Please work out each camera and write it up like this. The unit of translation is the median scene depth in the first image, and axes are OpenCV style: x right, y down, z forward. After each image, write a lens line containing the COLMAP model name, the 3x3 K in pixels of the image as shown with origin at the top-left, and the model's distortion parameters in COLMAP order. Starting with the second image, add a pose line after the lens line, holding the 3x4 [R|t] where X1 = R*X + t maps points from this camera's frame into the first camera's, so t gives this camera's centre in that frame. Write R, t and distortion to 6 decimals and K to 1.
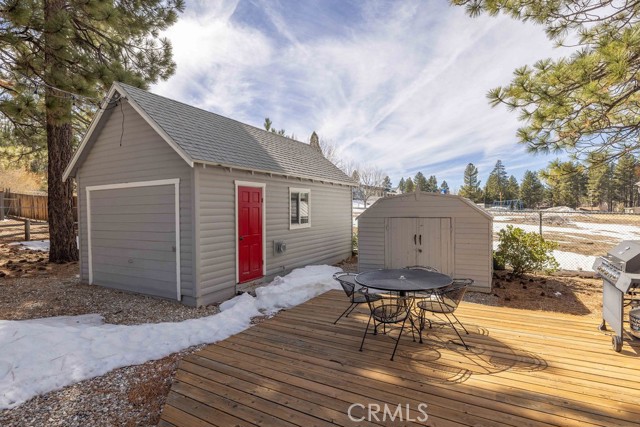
lens RADIAL K [[324.9, 0, 323.1], [0, 324.9, 214.8], [0, 0, 1]] dist [-0.001539, -0.000016]
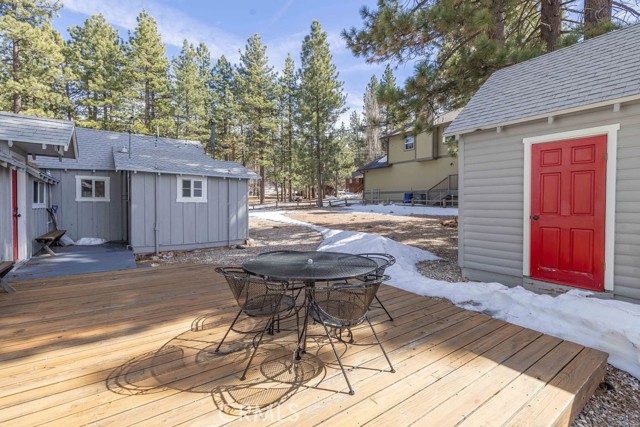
lens RADIAL K [[283.7, 0, 317.1], [0, 283.7, 209.4], [0, 0, 1]] dist [-0.027828, -0.000575]
pose [[-0.441247, 0.015495, -0.897252, 0.580083], [-0.015610, 0.999567, 0.024939, 0.054137], [0.897250, 0.025011, -0.440814, 0.945885]]
